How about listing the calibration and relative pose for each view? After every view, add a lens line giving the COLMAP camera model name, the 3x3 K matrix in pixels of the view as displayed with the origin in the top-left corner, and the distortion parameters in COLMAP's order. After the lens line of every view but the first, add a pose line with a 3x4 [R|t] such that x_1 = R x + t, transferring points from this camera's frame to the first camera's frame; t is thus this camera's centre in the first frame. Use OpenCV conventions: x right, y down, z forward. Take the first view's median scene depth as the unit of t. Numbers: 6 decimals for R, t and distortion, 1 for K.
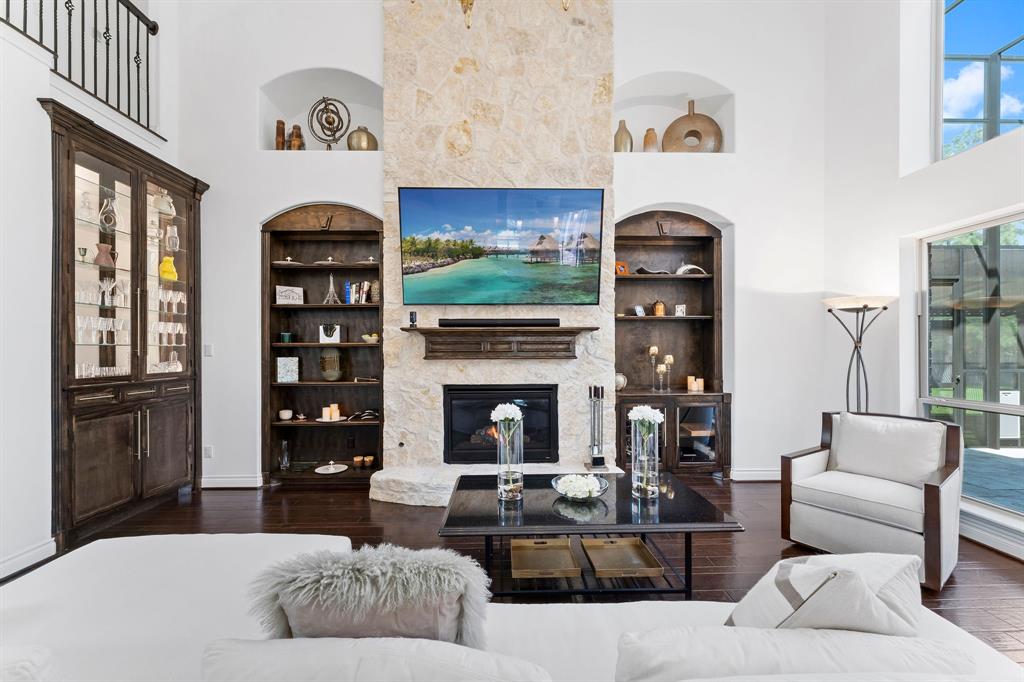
lens RADIAL K [[413.3, 0, 510.1], [0, 413.3, 347.7], [0, 0, 1]] dist [0.000983, -0.000435]
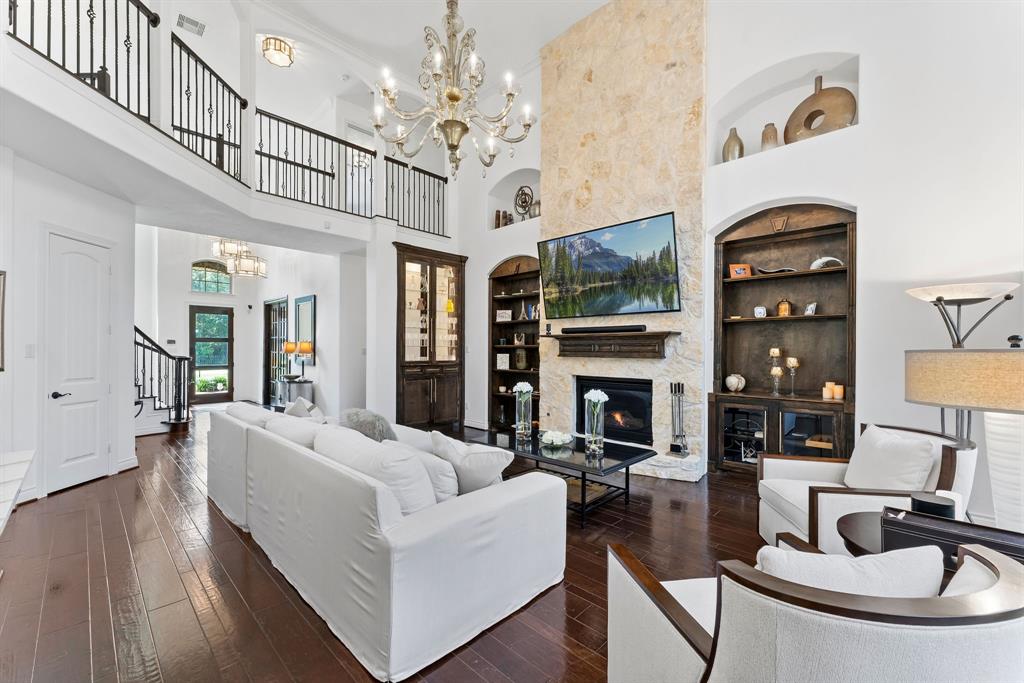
lens RADIAL K [[413.3, 0, 511.4], [0, 413.3, 349.6], [0, 0, 1]] dist [0.000983, -0.000435]
pose [[0.703255, 0.007213, -0.710901, 0.679674], [-0.005200, 0.999974, 0.005002, -0.002097], [0.710919, 0.000179, 0.703274, -0.123742]]
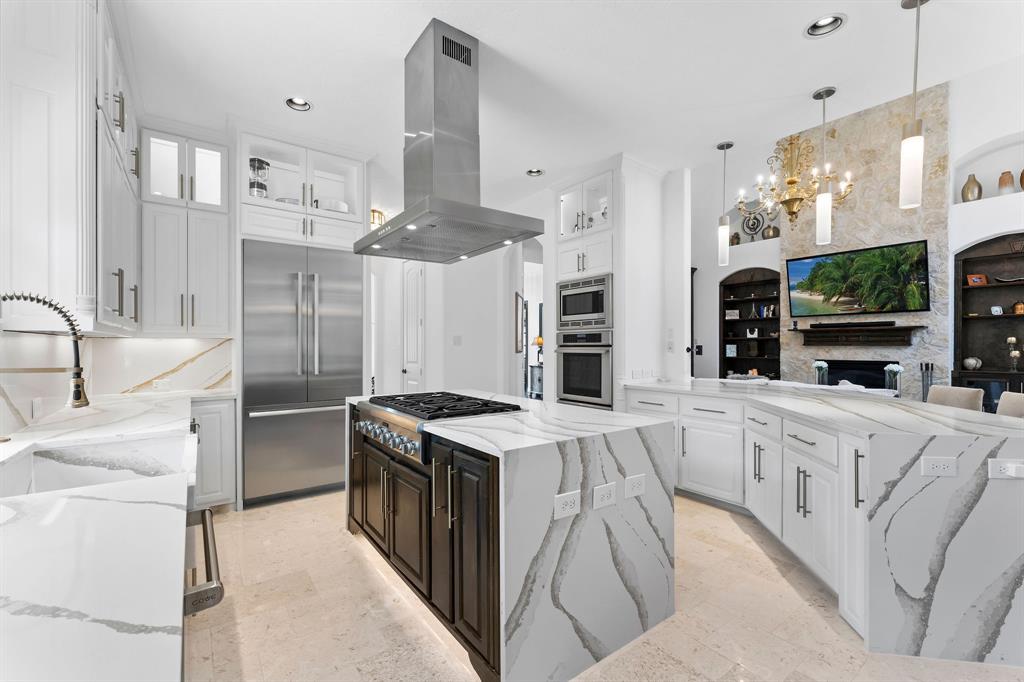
lens RADIAL K [[430.4, 0, 509.2], [0, 430.4, 346.1], [0, 0, 1]] dist [-0.004461, 0.000458]
pose [[0.571419, 0.004880, -0.820644, 0.622094], [0.000669, 0.999979, 0.006412, 0.016486], [0.820658, -0.004213, 0.571404, -1.198951]]
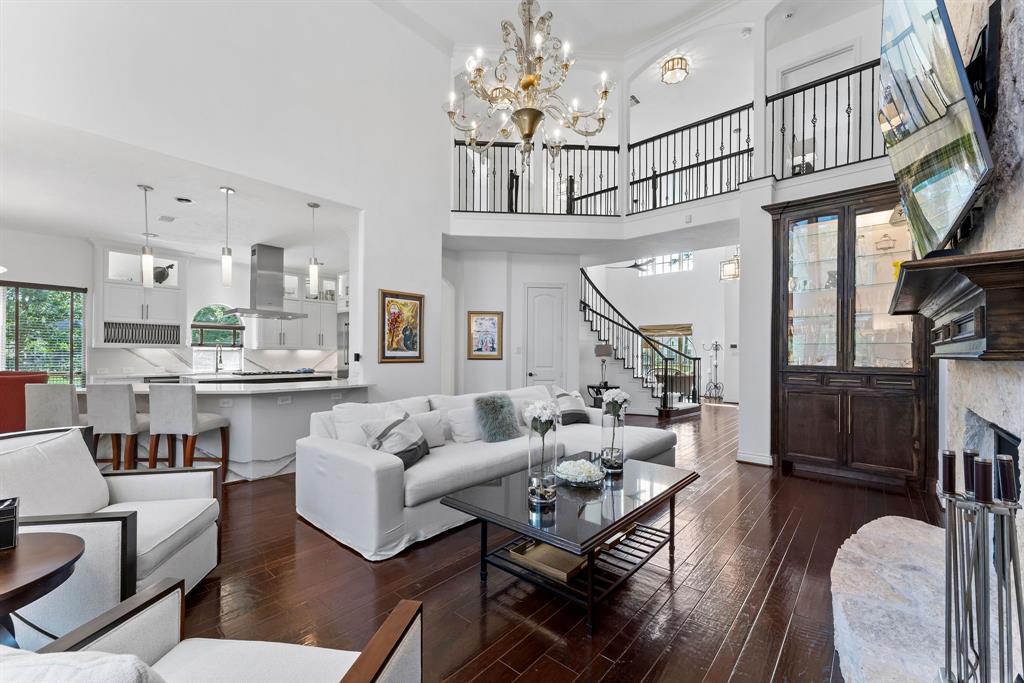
lens RADIAL K [[413.3, 0, 504.0], [0, 413.3, 351.4], [0, 0, 1]] dist [0.000983, -0.000435]
pose [[-0.682980, -0.002951, -0.730431, 0.625835], [-0.001885, 0.999996, -0.002277, 0.018900], [0.730435, -0.000178, -0.682982, 0.921713]]
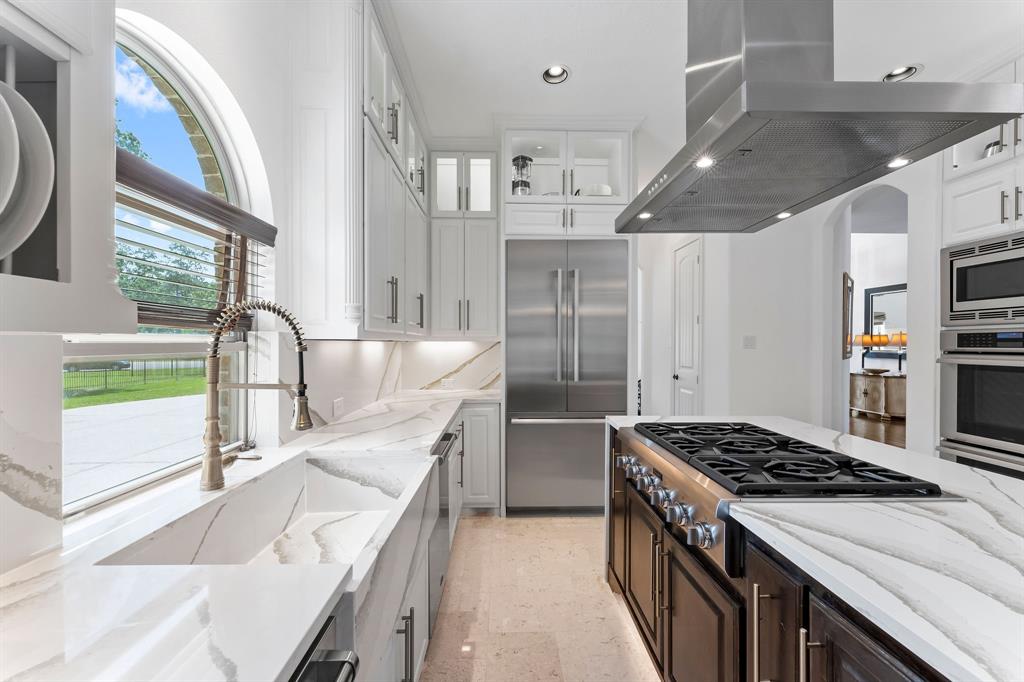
lens RADIAL K [[413.3, 0, 509.9], [0, 413.3, 344.7], [0, 0, 1]] dist [0.000983, -0.000435]
pose [[-0.002381, 0.007226, -0.999971, 0.429446], [0.000696, 0.999974, 0.007224, 0.006324], [0.999997, -0.000679, -0.002386, -1.139024]]
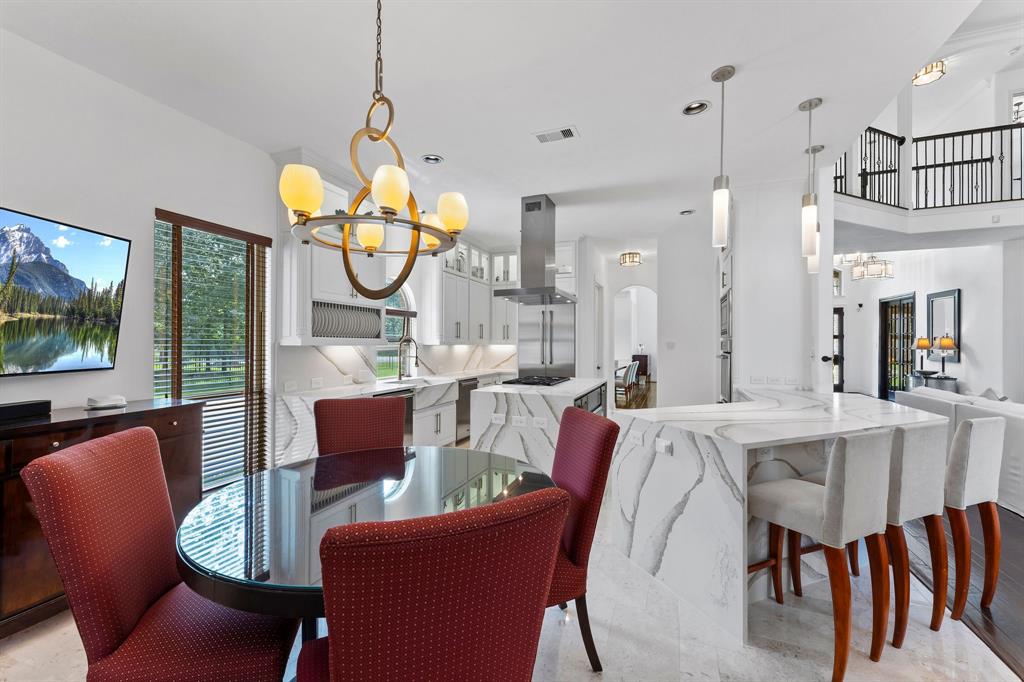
lens RADIAL K [[413.3, 0, 509.7], [0, 413.3, 341.5], [0, 0, 1]] dist [0.000983, -0.000435]
pose [[-0.394035, 0.000035, -0.919095, 1.165458], [0.000045, 1.000000, 0.000018, -0.007728], [0.919095, -0.000034, -0.394035, -0.543523]]
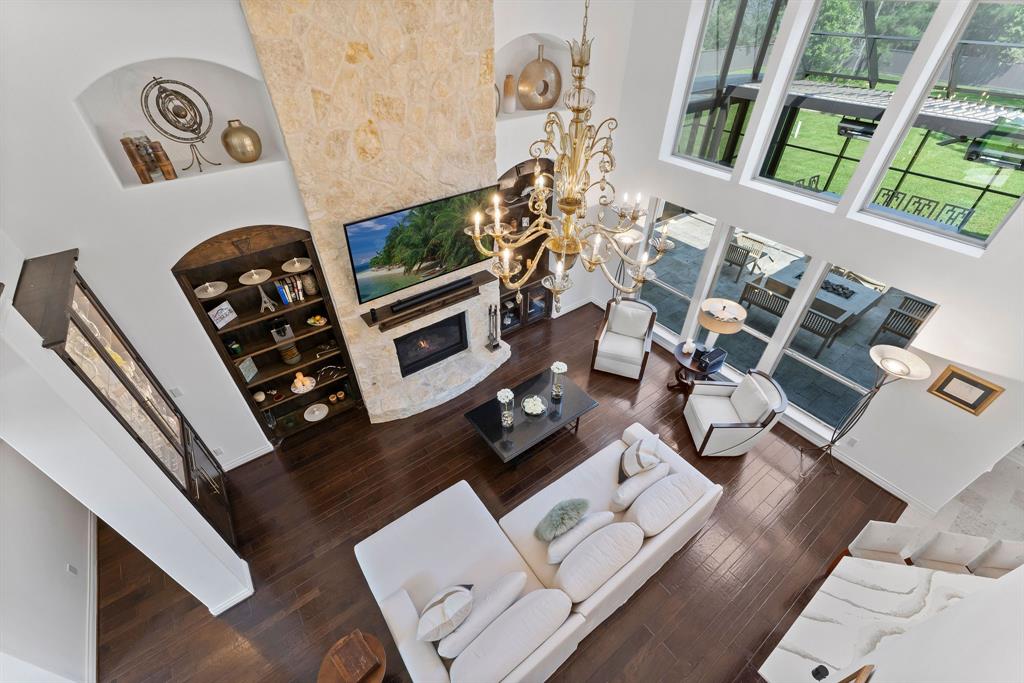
lens RADIAL K [[430.4, 0, 512.2], [0, 430.4, 346.5], [0, 0, 1]] dist [-0.004461, 0.000458]
pose [[0.816233, -0.366331, 0.446728, -0.482314], [-0.005912, 0.767918, 0.640520, -0.789035], [-0.577693, -0.525455, 0.624634, -0.108154]]
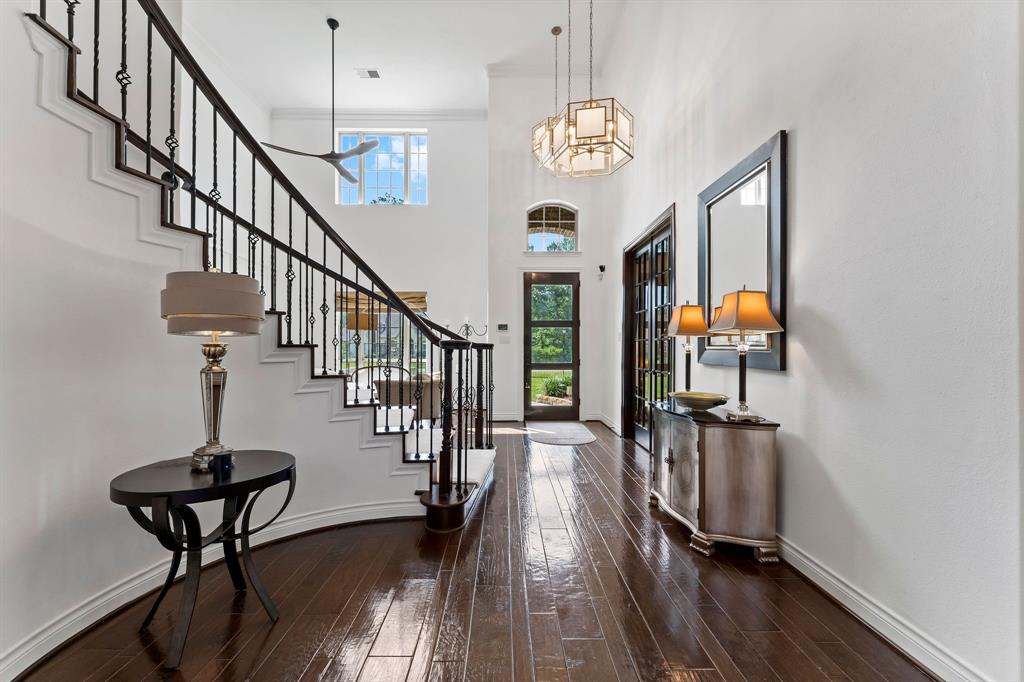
lens RADIAL K [[413.3, 0, 510.4], [0, 413.3, 350.8], [0, 0, 1]] dist [0.000983, -0.000435]
pose [[-0.011729, 0.009164, -0.999889, -0.763649], [-0.000583, 0.999958, 0.009171, 0.053930], [0.999931, 0.000691, -0.011723, 0.210435]]
